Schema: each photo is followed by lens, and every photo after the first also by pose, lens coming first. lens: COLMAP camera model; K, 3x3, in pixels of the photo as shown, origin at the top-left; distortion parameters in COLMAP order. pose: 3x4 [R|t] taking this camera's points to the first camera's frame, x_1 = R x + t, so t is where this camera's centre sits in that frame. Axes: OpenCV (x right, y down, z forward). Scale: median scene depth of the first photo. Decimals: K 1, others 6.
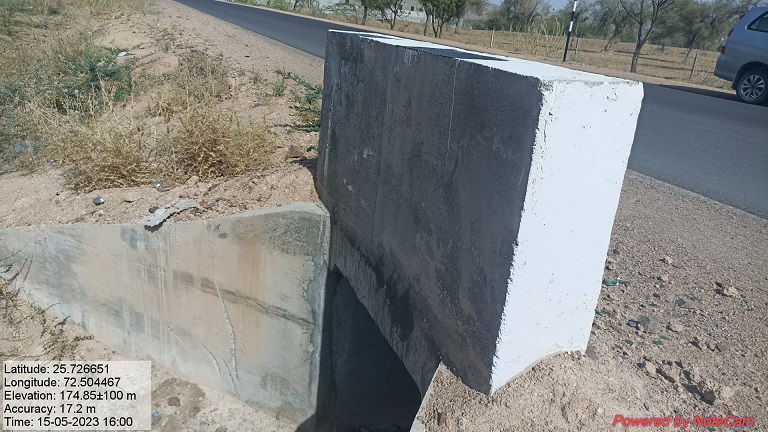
lens RADIAL K [[578.9, 0, 384.0], [0, 578.9, 216.0], [0, 0, 1]] dist [0.051727, -0.051717]
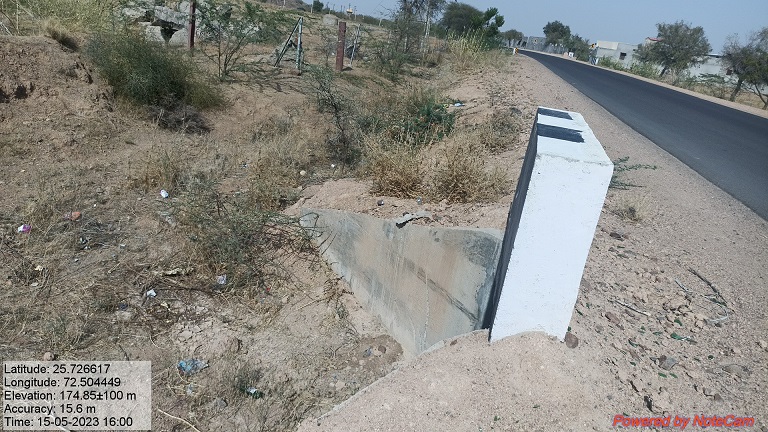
lens RADIAL K [[578.9, 0, 384.0], [0, 578.9, 216.0], [0, 0, 1]] dist [0.051727, -0.051717]
pose [[0.827581, 0.209722, -0.520697, 0.297298], [-0.256593, 0.966340, -0.018607, 0.033585], [0.499268, 0.149006, 0.853539, -0.229536]]
